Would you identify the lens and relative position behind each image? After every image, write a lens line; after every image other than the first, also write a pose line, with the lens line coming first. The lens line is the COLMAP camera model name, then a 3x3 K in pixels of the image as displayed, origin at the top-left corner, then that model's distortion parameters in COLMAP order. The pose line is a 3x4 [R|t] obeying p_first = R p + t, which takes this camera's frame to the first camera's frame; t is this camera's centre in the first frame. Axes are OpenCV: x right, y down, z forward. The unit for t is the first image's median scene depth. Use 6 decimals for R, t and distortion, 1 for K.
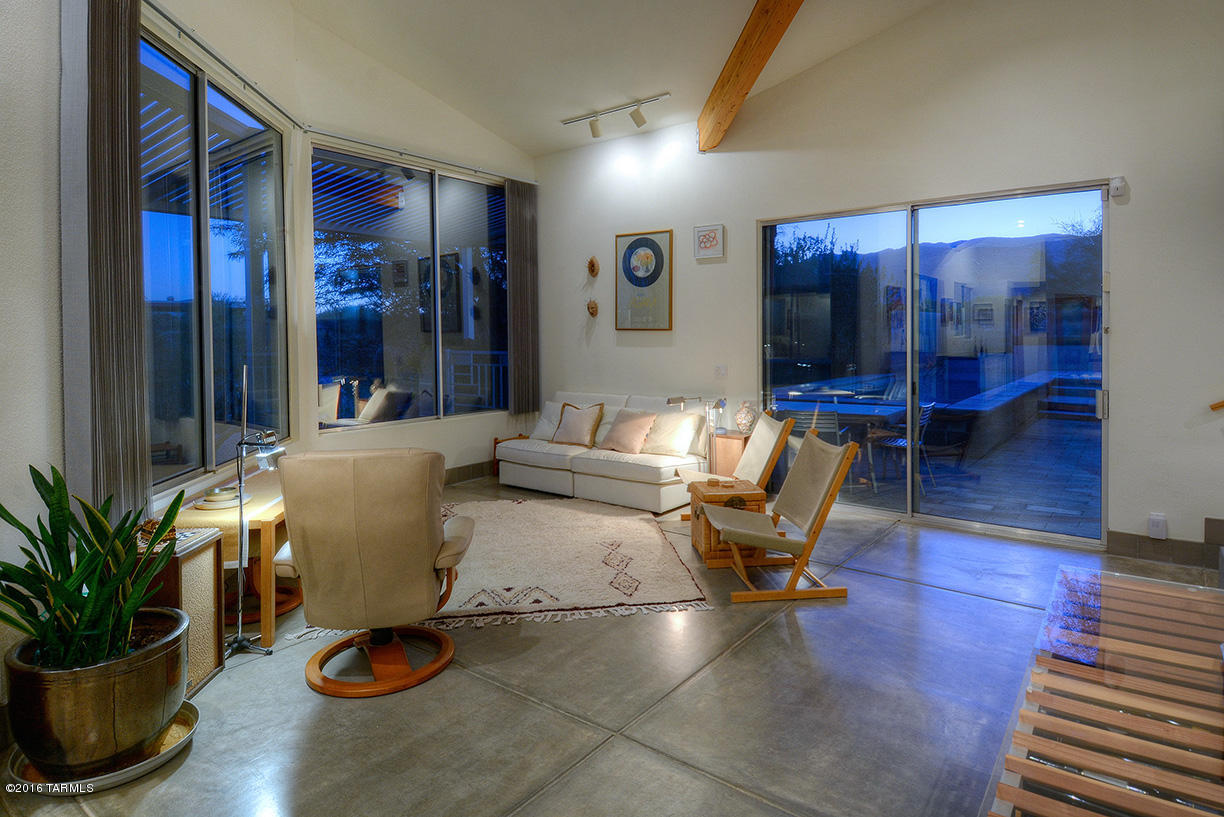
lens RADIAL K [[626.3, 0, 625.2], [0, 626.3, 346.8], [0, 0, 1]] dist [0.005436, -0.003052]
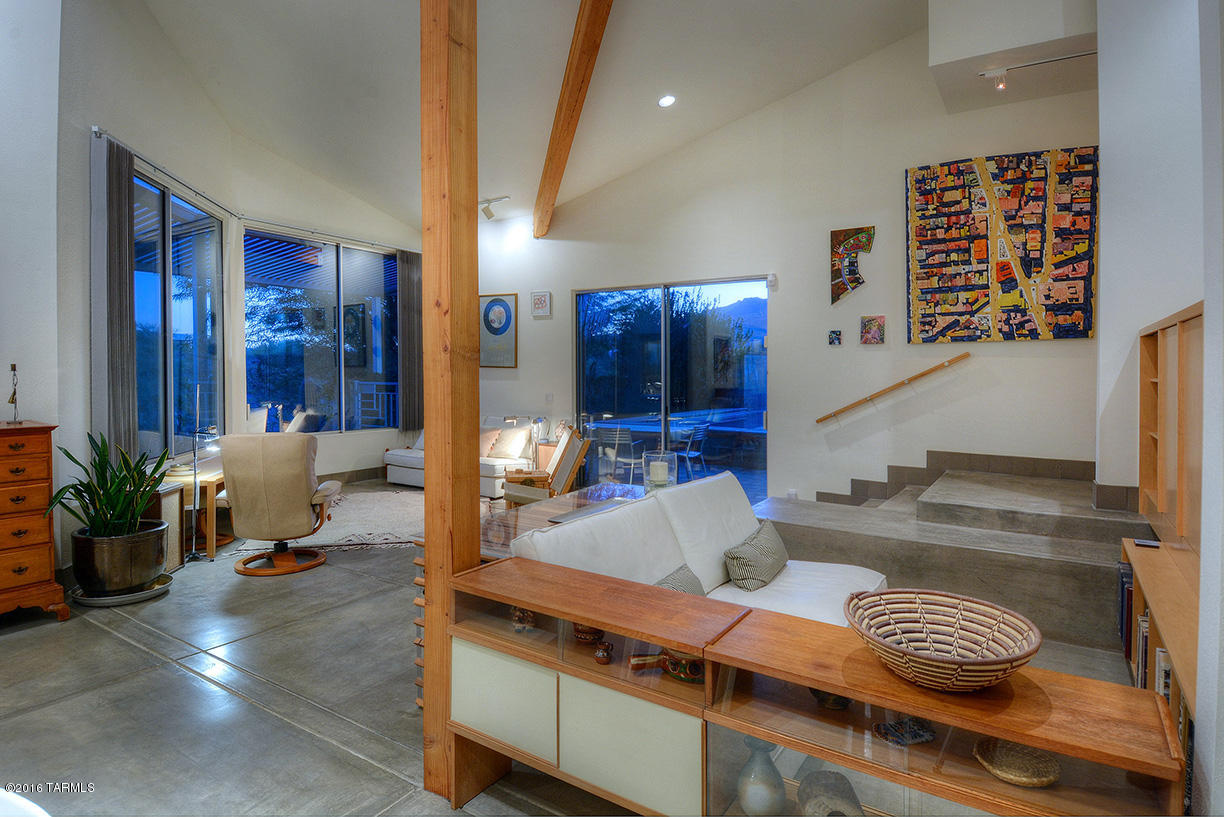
lens RADIAL K [[626.3, 0, 590.5], [0, 626.3, 387.1], [0, 0, 1]] dist [0.005436, -0.003052]
pose [[0.999212, 0.014427, 0.036978, 0.184808], [-0.014555, 0.999889, 0.003210, 0.008051], [-0.036928, -0.003745, 0.999311, -0.351082]]
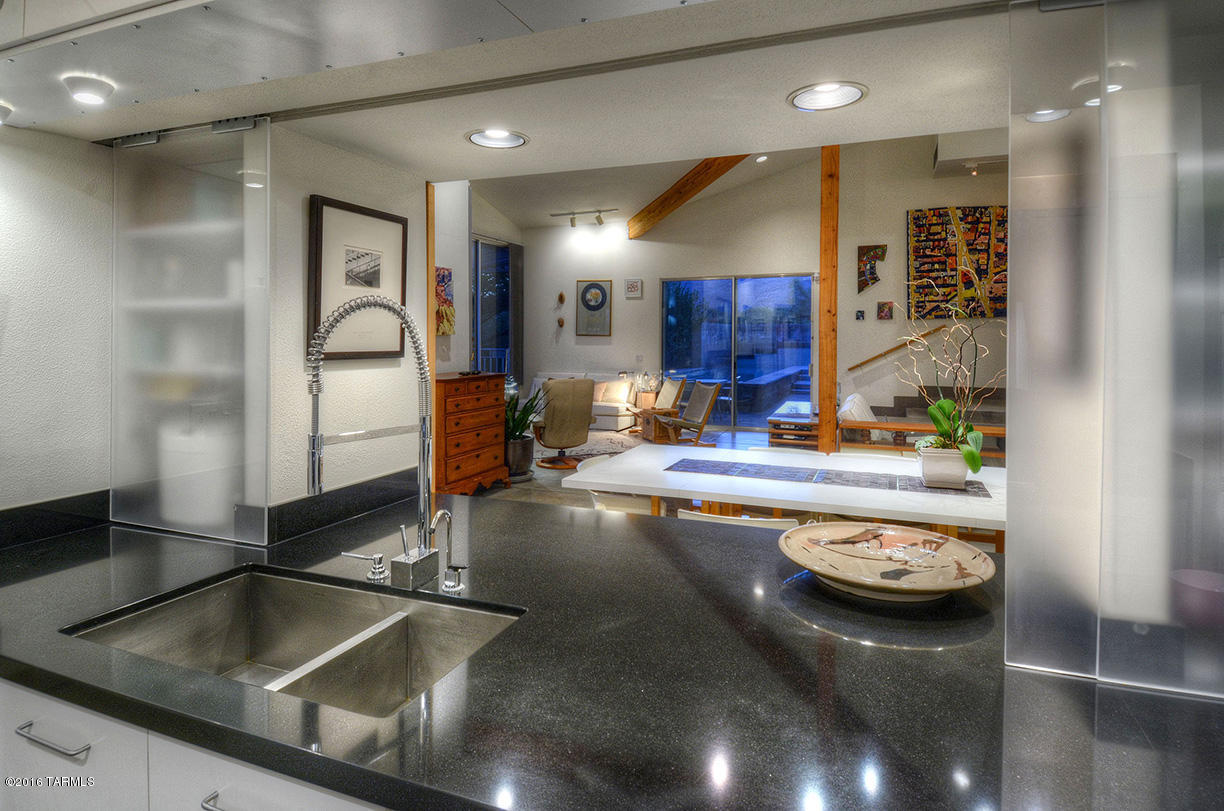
lens RADIAL K [[641.2, 0, 582.2], [0, 641.2, 364.2], [0, 0, 1]] dist [0.011826, 0.000209]
pose [[0.975497, -0.001132, 0.220012, -0.409365], [-0.002990, 0.999826, 0.018400, 0.020512], [-0.219994, -0.018607, 0.975324, -0.766291]]
